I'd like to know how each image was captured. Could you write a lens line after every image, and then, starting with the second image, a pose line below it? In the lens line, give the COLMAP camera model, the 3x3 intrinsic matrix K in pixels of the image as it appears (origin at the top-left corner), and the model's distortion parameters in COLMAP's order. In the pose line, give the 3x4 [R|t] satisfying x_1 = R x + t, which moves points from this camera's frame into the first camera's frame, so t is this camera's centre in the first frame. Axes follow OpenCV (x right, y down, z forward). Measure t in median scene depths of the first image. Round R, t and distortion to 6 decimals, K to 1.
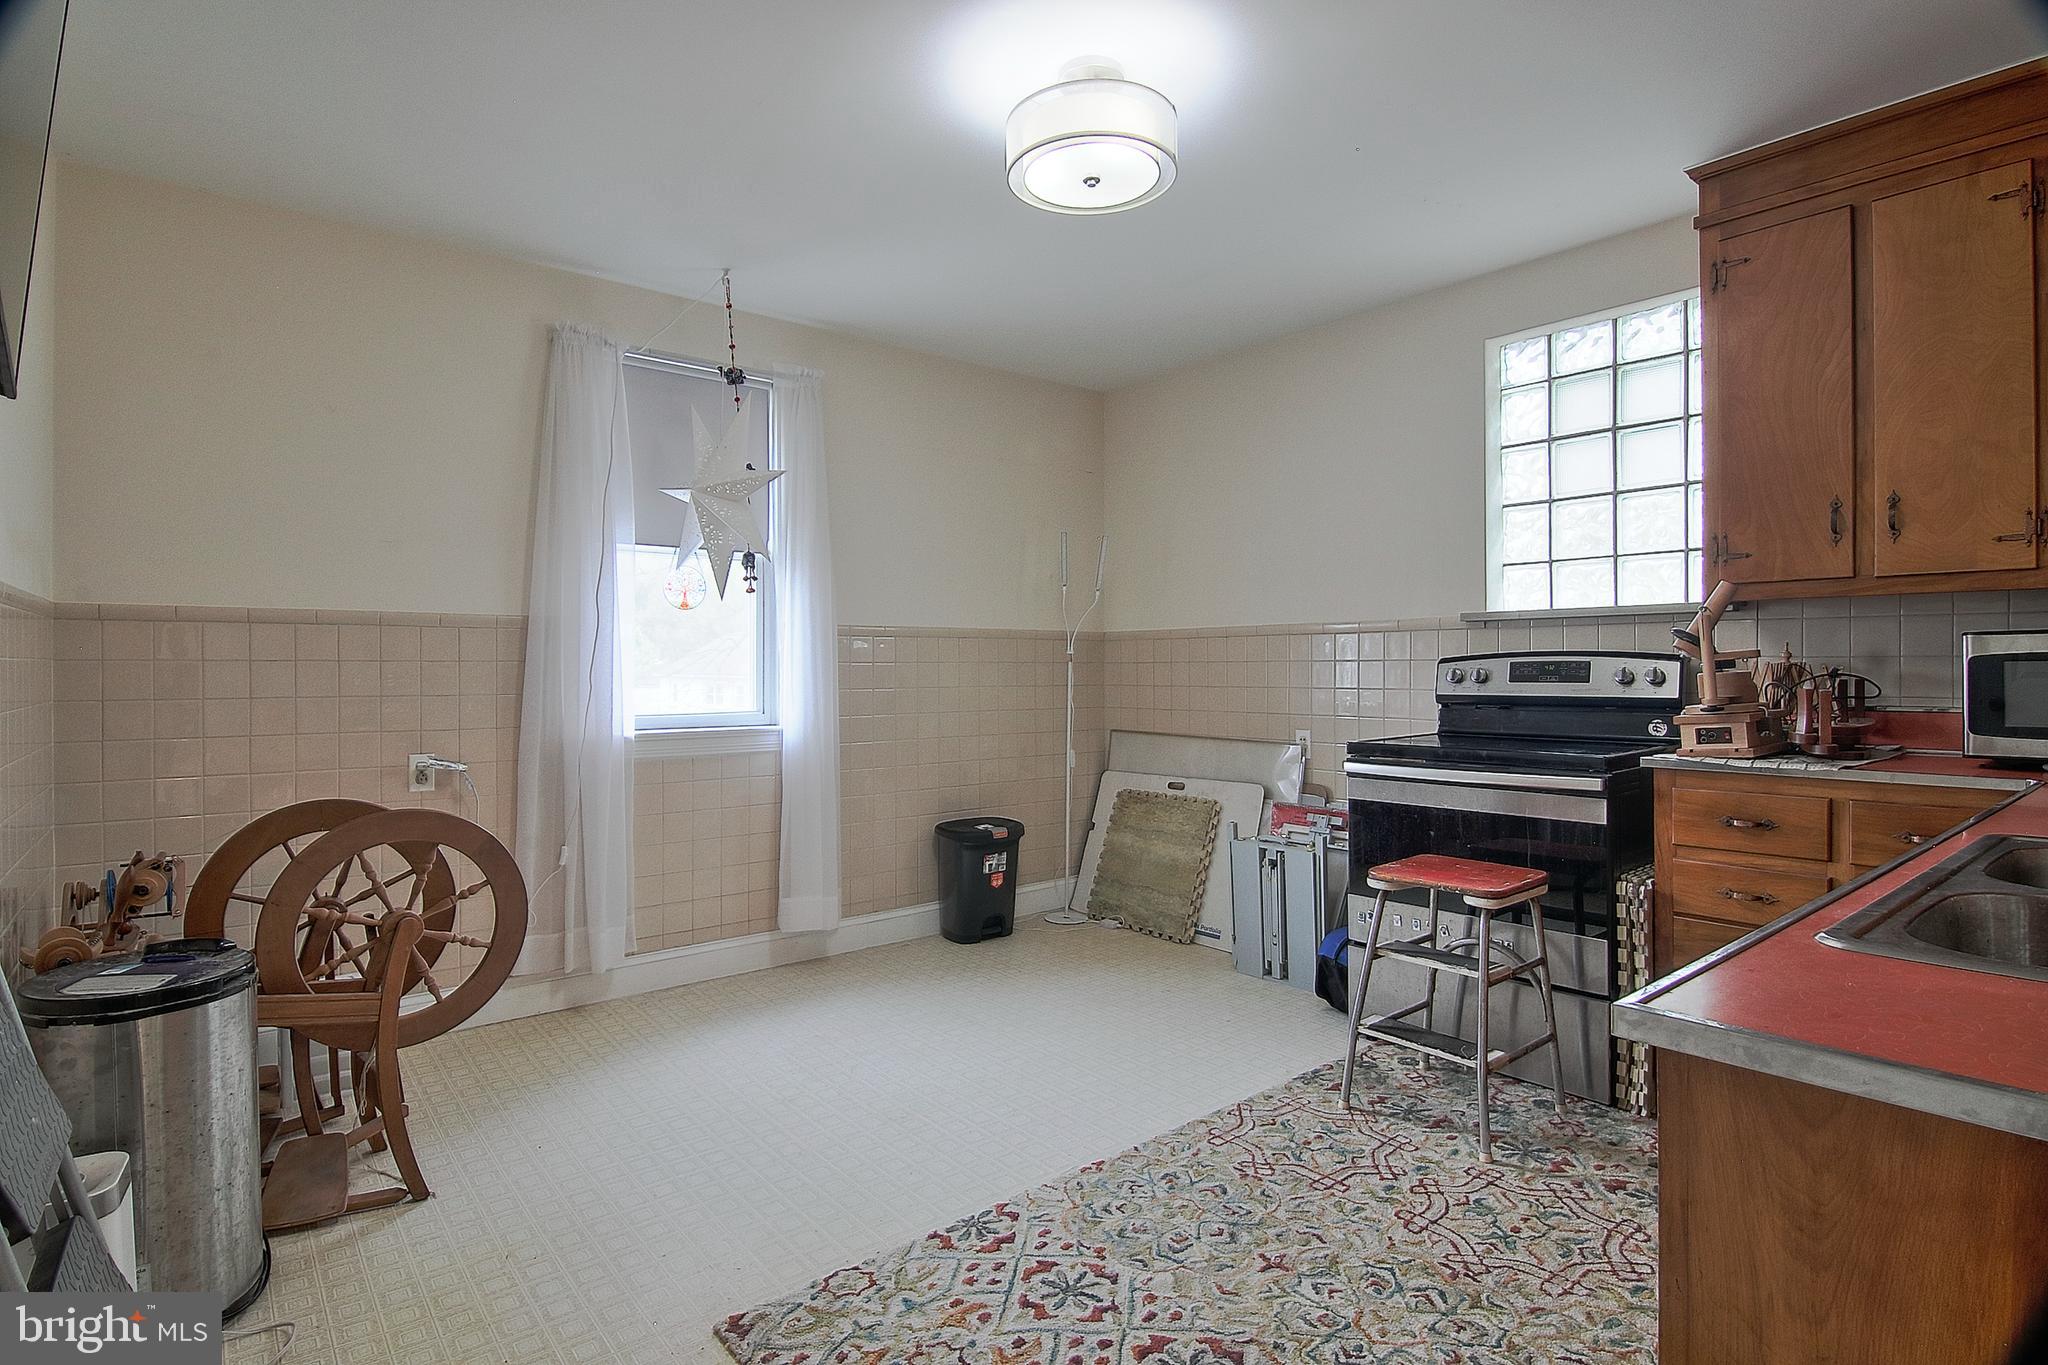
lens RADIAL K [[1035.3, 0, 1027.4], [0, 1035.3, 672.7], [0, 0, 1]] dist [-0.001741, -0.012127]
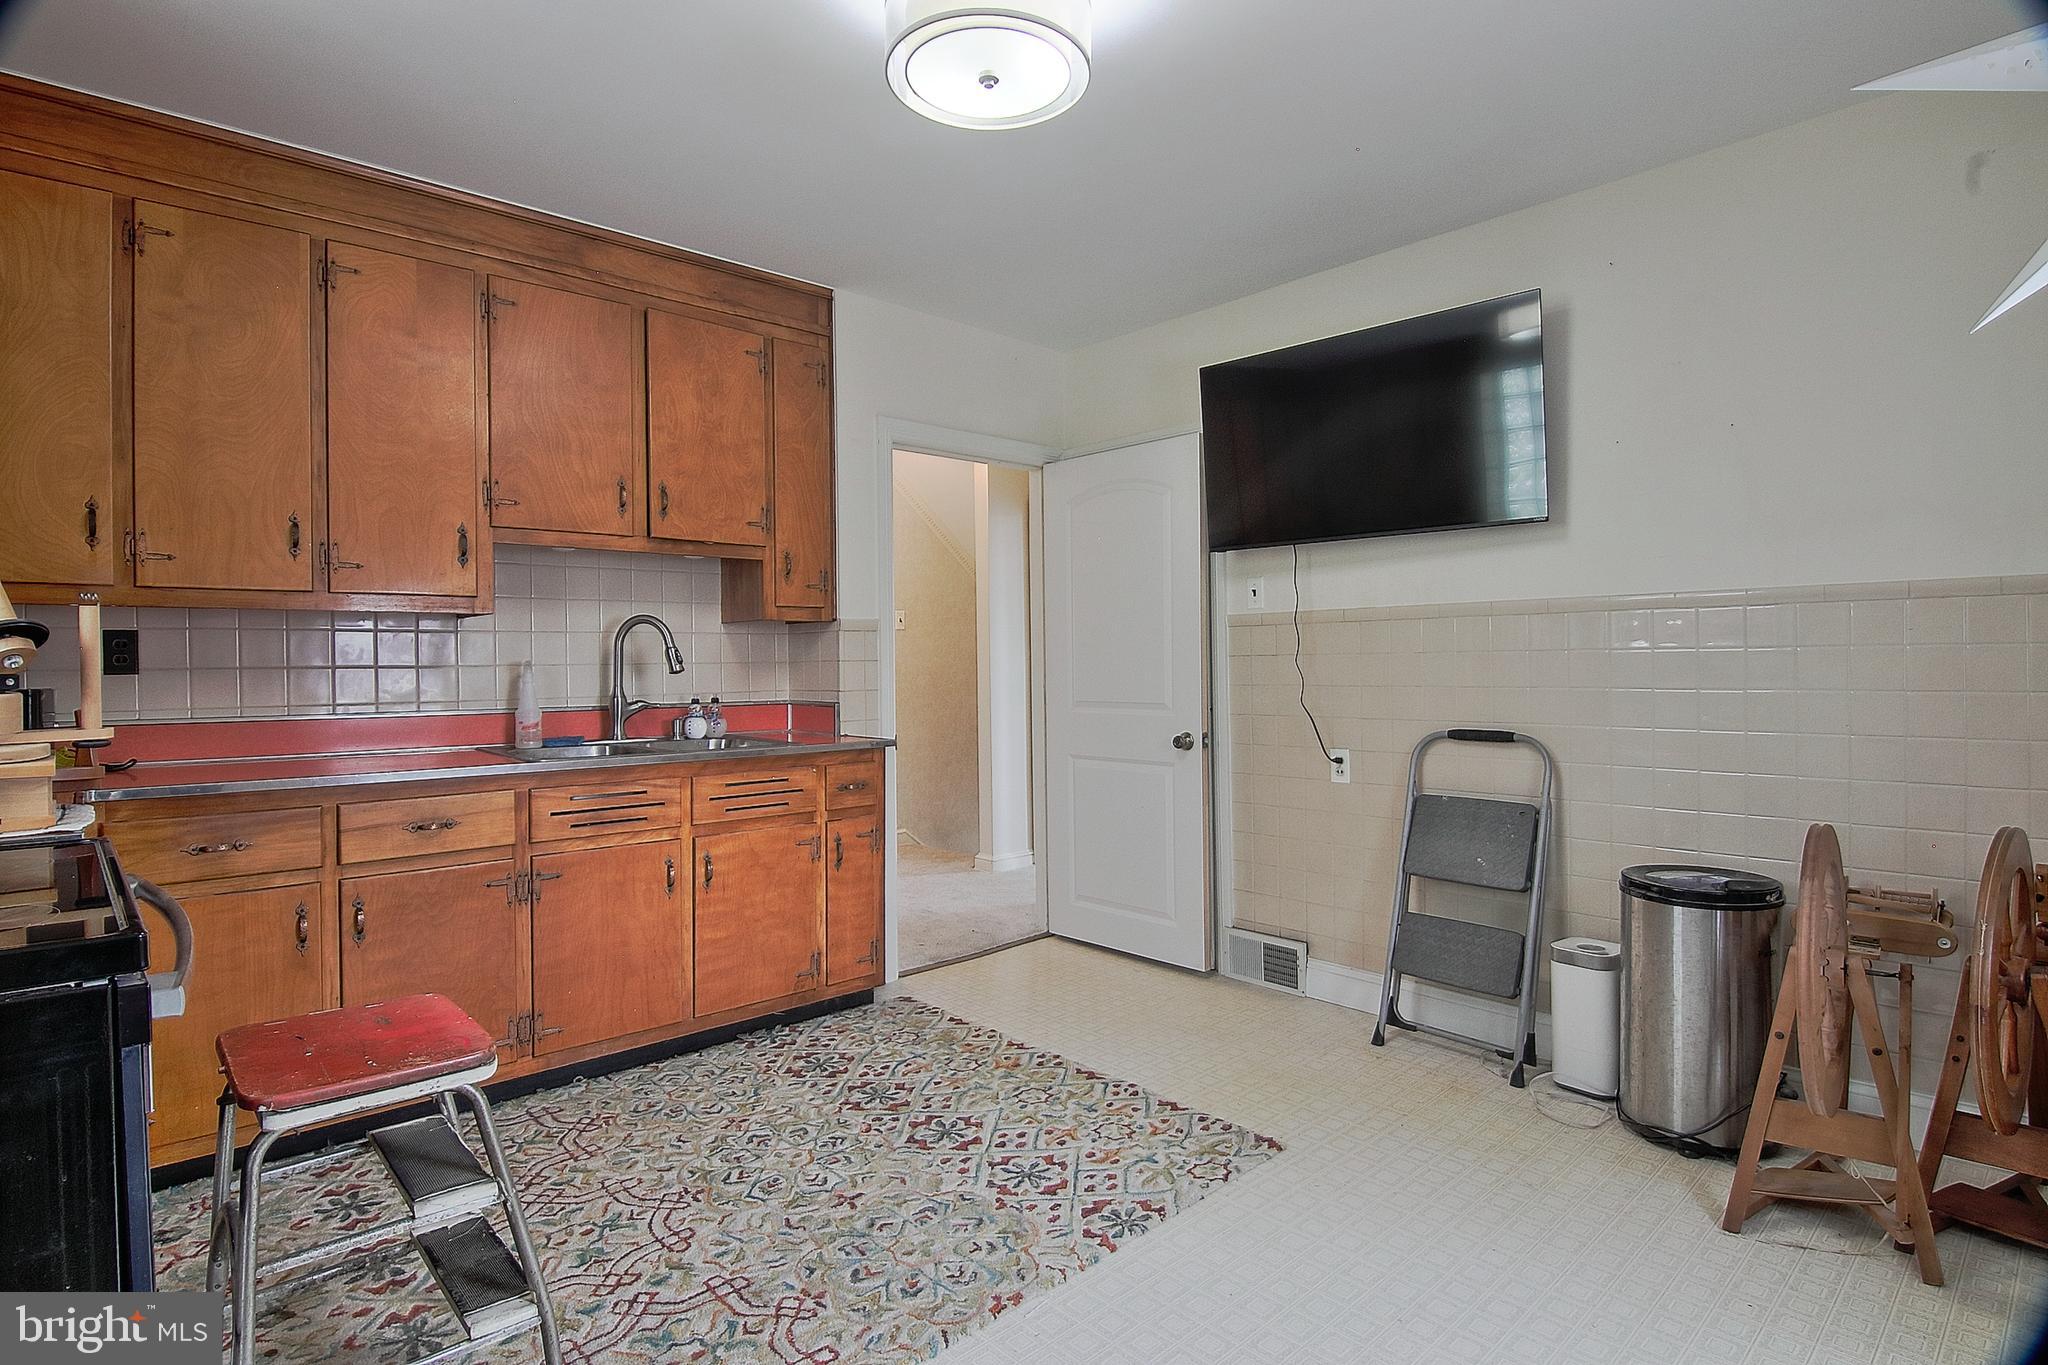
lens RADIAL K [[1035.3, 0, 1027.4], [0, 1035.3, 672.7], [0, 0, 1]] dist [-0.001741, -0.012127]
pose [[-0.997689, 0.014283, -0.066434, 0.107728], [0.012799, 0.999660, 0.022709, -0.023483], [0.066736, 0.021806, -0.997532, 2.083476]]
